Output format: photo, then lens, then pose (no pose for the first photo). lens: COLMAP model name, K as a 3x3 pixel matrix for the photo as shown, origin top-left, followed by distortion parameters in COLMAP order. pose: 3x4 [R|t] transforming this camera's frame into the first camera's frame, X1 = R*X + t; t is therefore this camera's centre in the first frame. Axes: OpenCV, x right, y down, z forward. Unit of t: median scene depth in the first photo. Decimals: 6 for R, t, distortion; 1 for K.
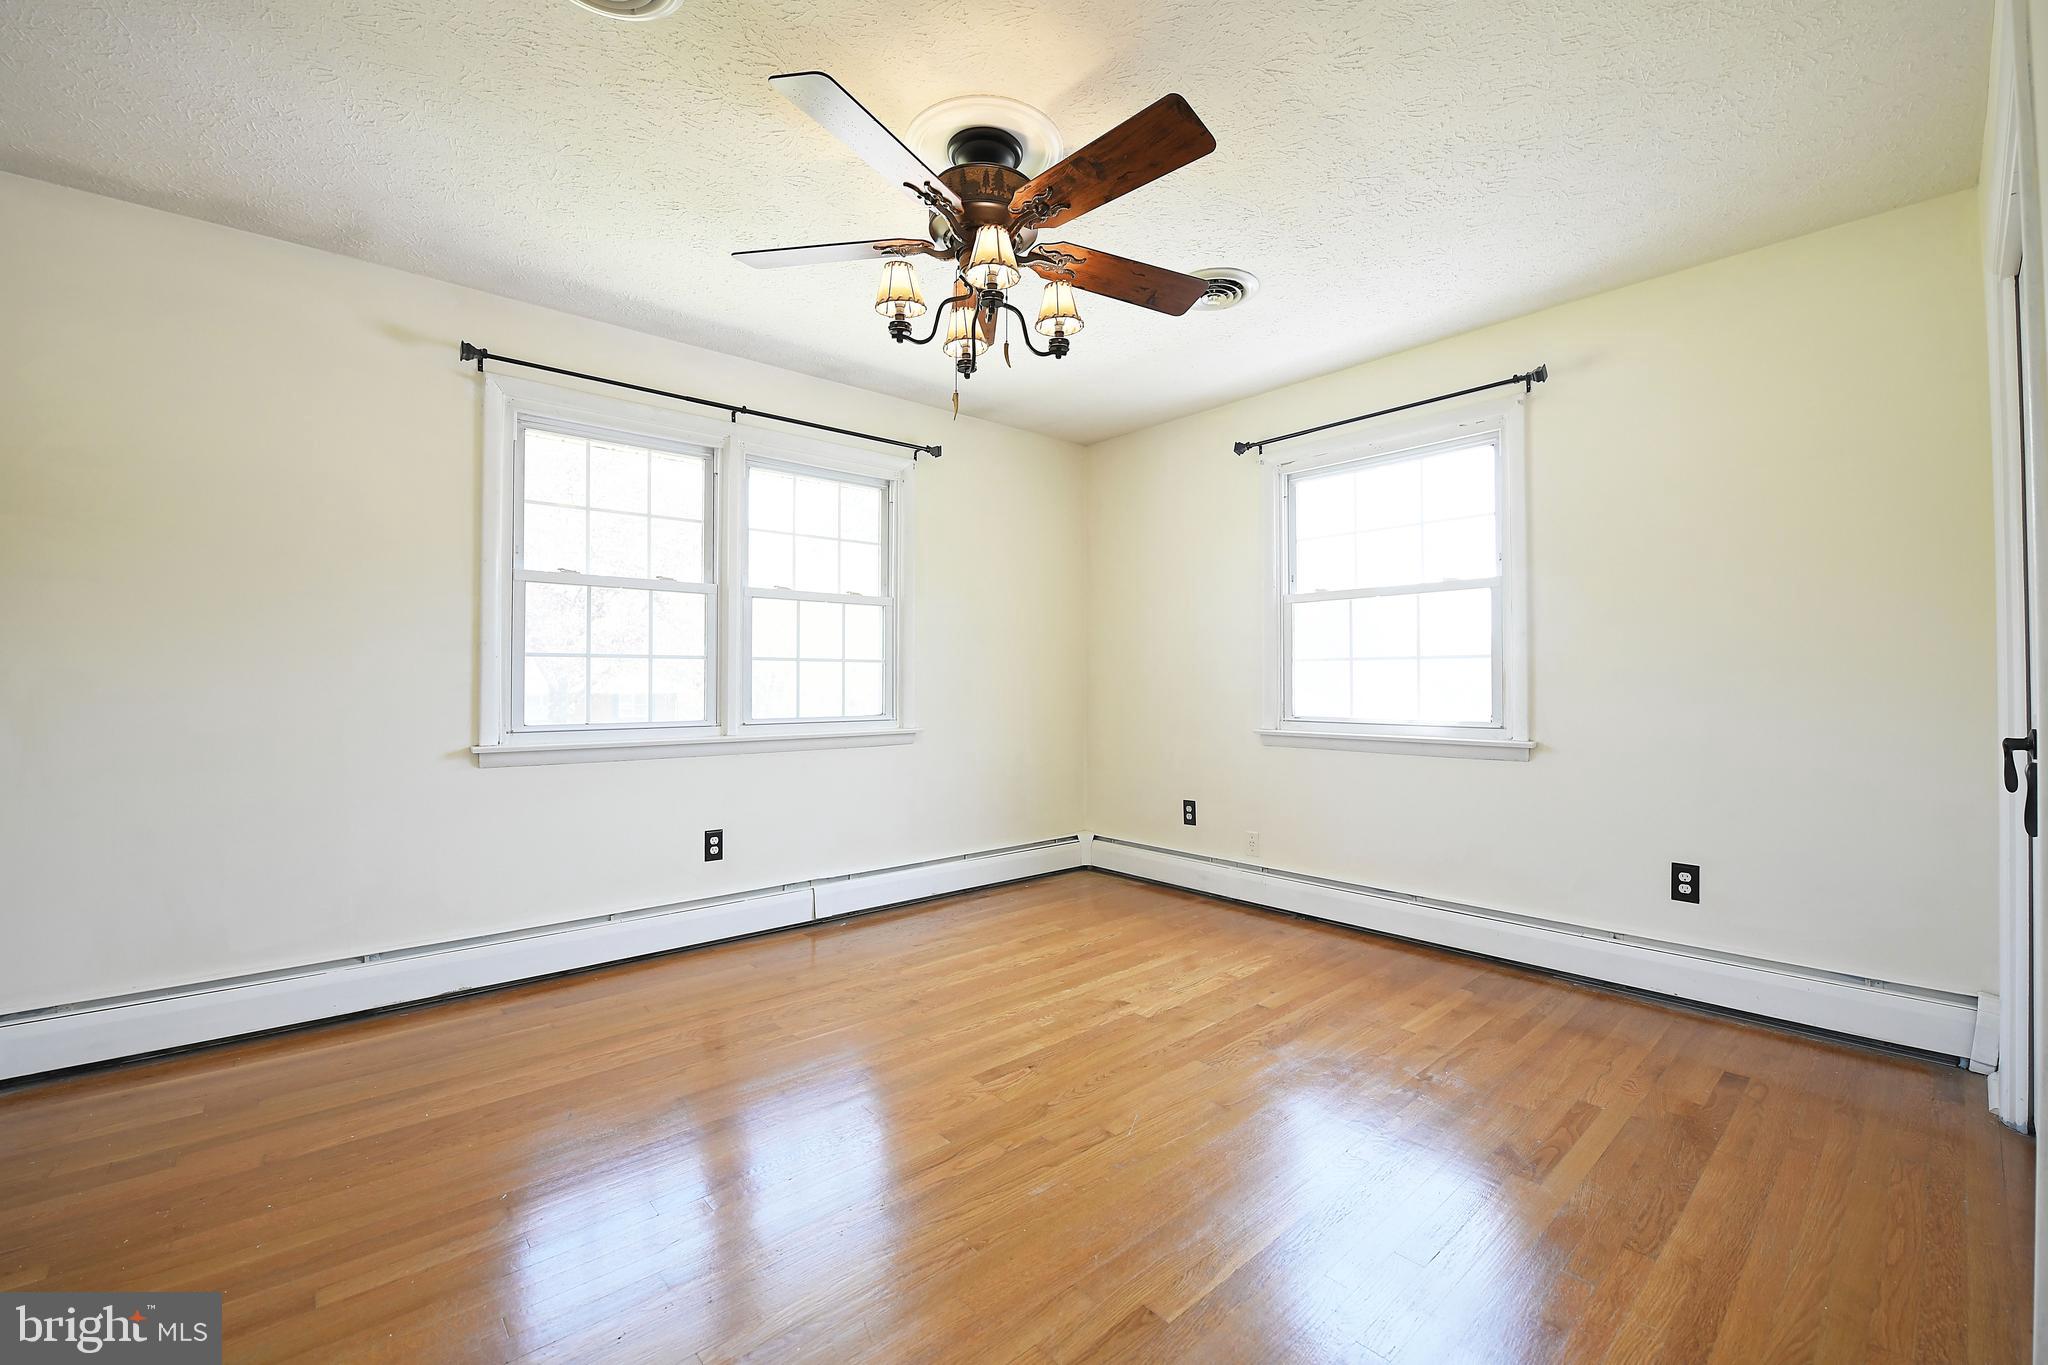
lens RADIAL K [[853.5, 0, 1022.8], [0, 853.5, 679.3], [0, 0, 1]] dist [-0.010063, -0.000831]
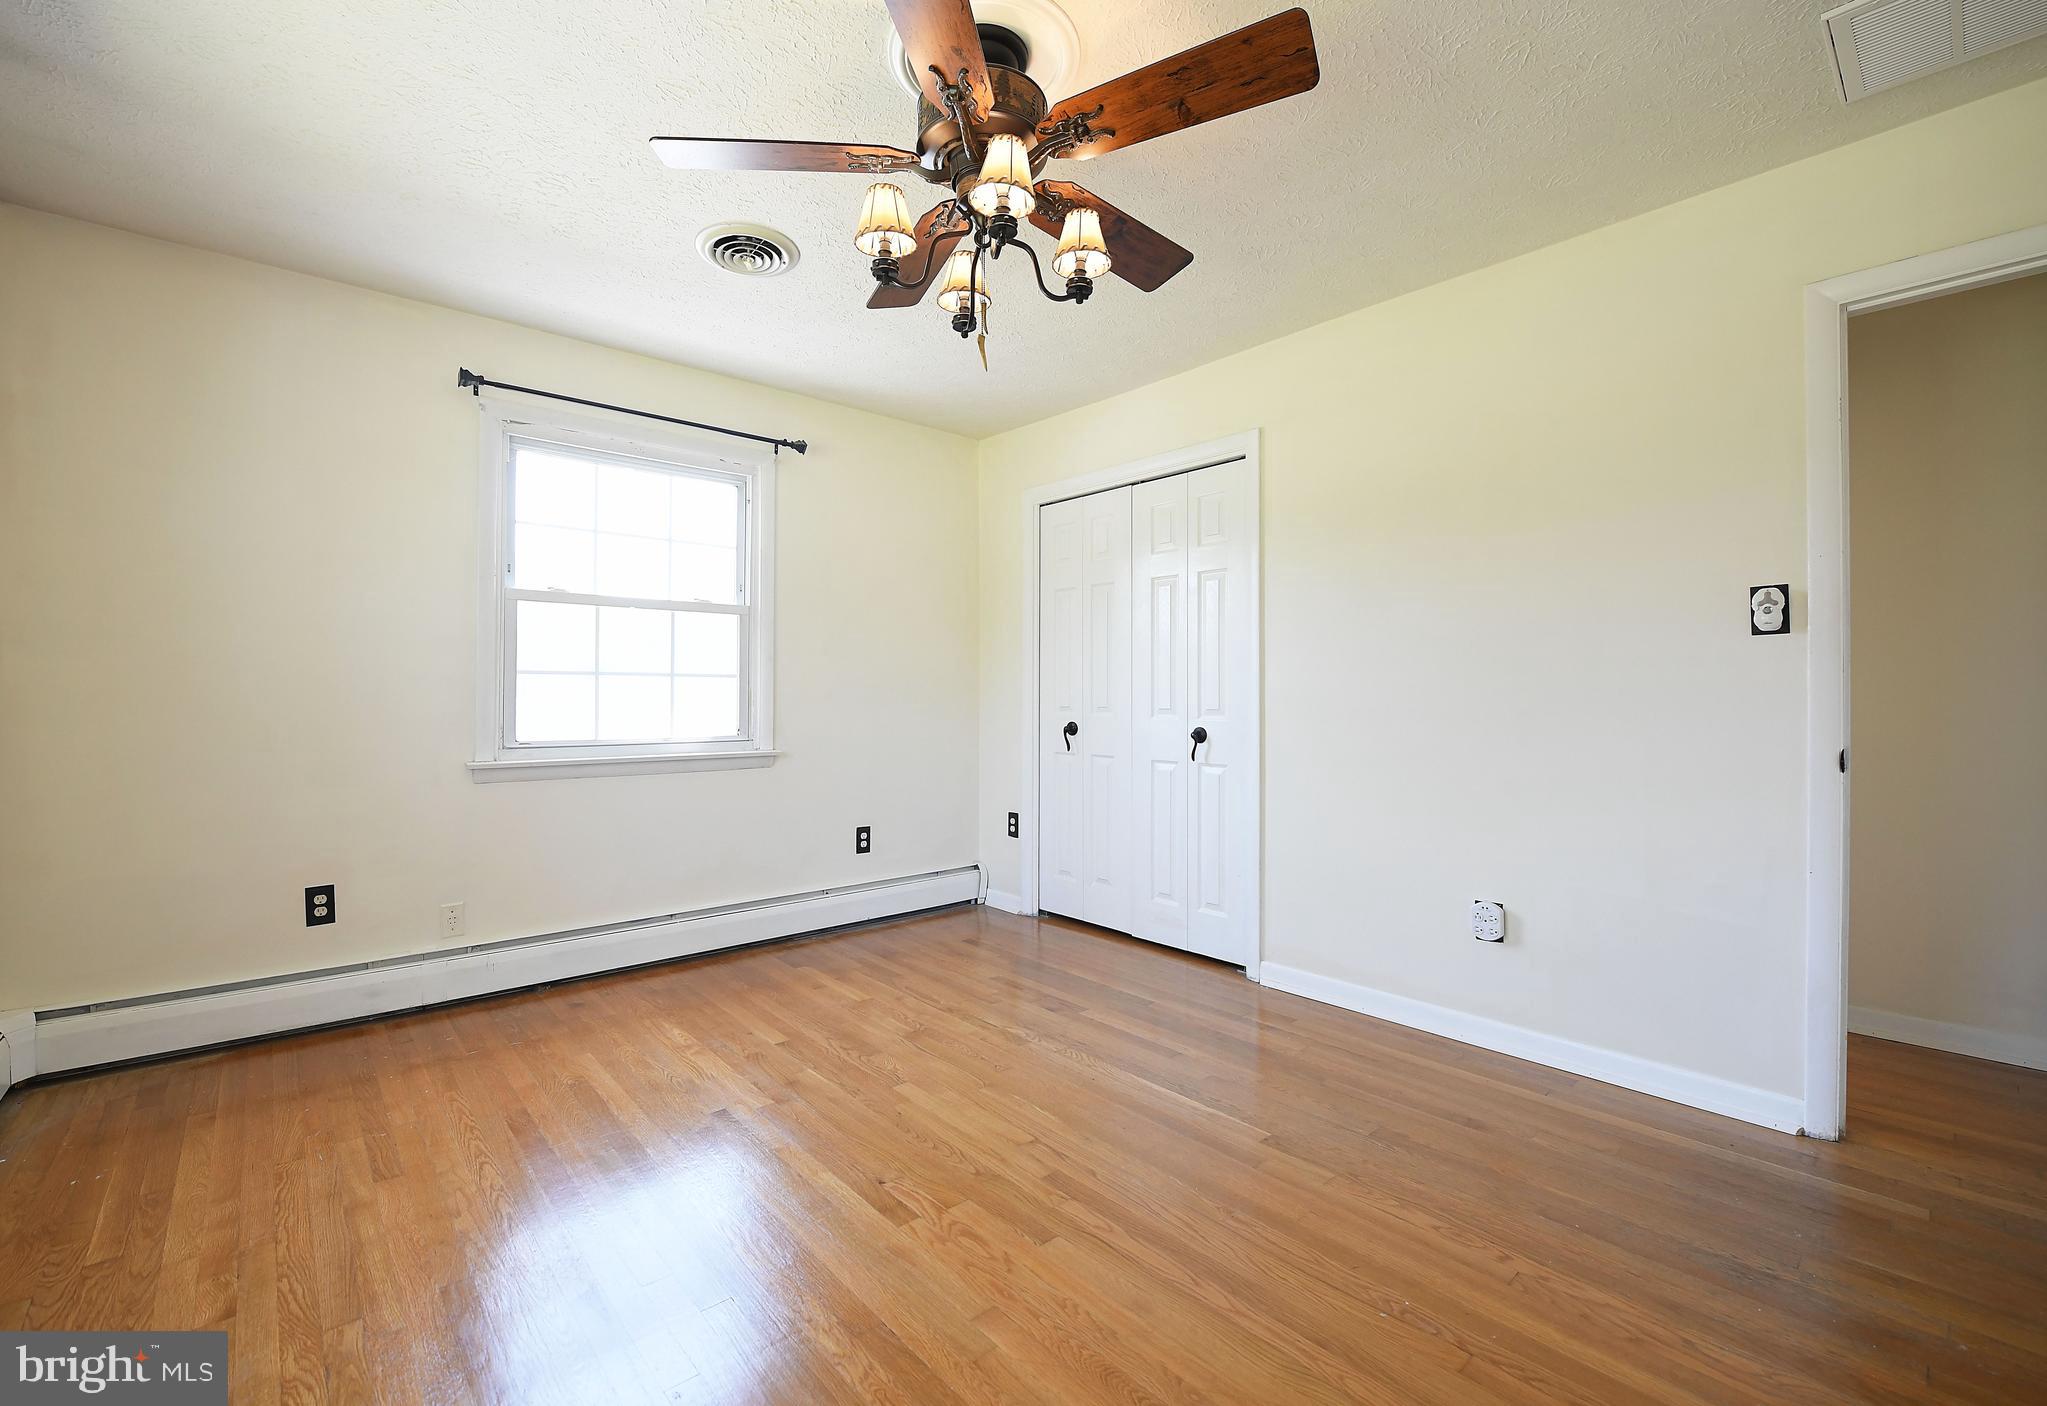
lens RADIAL K [[868.7, 0, 1019.6], [0, 868.7, 696.5], [0, 0, 1]] dist [-0.021458, -0.000405]
pose [[-0.013925, 0.001526, 0.999902, -0.591918], [-0.005317, 0.999985, -0.001600, -0.000734], [-0.999889, -0.005338, -0.013917, 0.651354]]
